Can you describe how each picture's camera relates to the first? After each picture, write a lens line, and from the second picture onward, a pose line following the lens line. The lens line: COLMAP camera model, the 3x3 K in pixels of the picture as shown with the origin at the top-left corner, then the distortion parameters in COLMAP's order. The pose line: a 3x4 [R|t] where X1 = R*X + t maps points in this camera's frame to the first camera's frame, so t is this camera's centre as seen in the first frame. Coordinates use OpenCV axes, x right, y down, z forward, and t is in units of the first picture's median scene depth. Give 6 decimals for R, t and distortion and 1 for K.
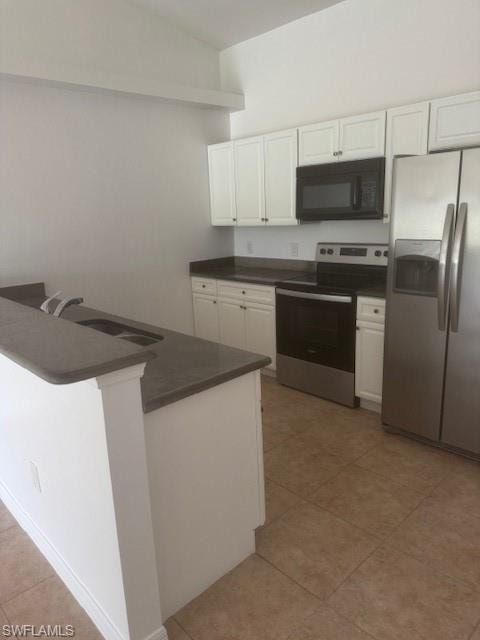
lens RADIAL K [[446.9, 0, 240.0], [0, 446.9, 320.0], [0, 0, 1]] dist [0.049752, -0.002694]
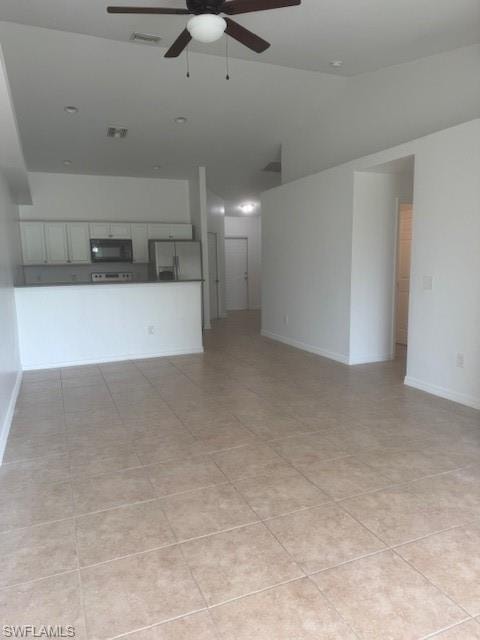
lens RADIAL K [[446.9, 0, 240.0], [0, 446.9, 320.0], [0, 0, 1]] dist [0.049752, -0.002694]
pose [[0.358559, -0.090512, 0.929109, -1.748316], [0.228645, 0.973488, 0.006598, 0.215361], [-0.905073, 0.210070, 0.369748, -0.434702]]
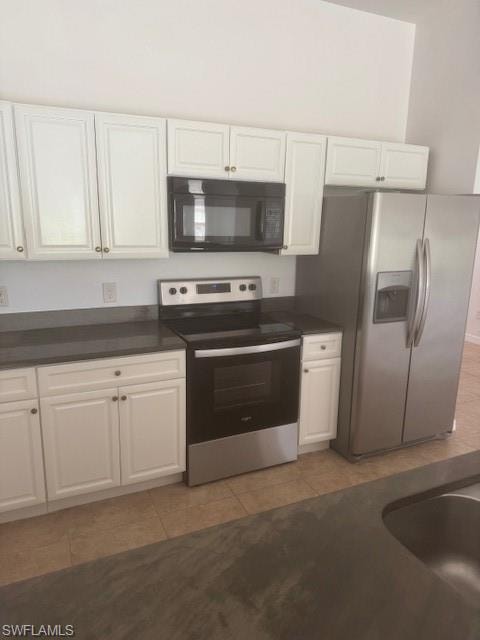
lens RADIAL K [[446.9, 0, 240.0], [0, 446.9, 320.0], [0, 0, 1]] dist [0.049752, -0.002694]
pose [[0.316705, -0.158552, 0.935179, -0.522714], [0.195993, 0.975592, 0.099030, -0.170536], [-0.928054, 0.151926, 0.340050, 0.699493]]
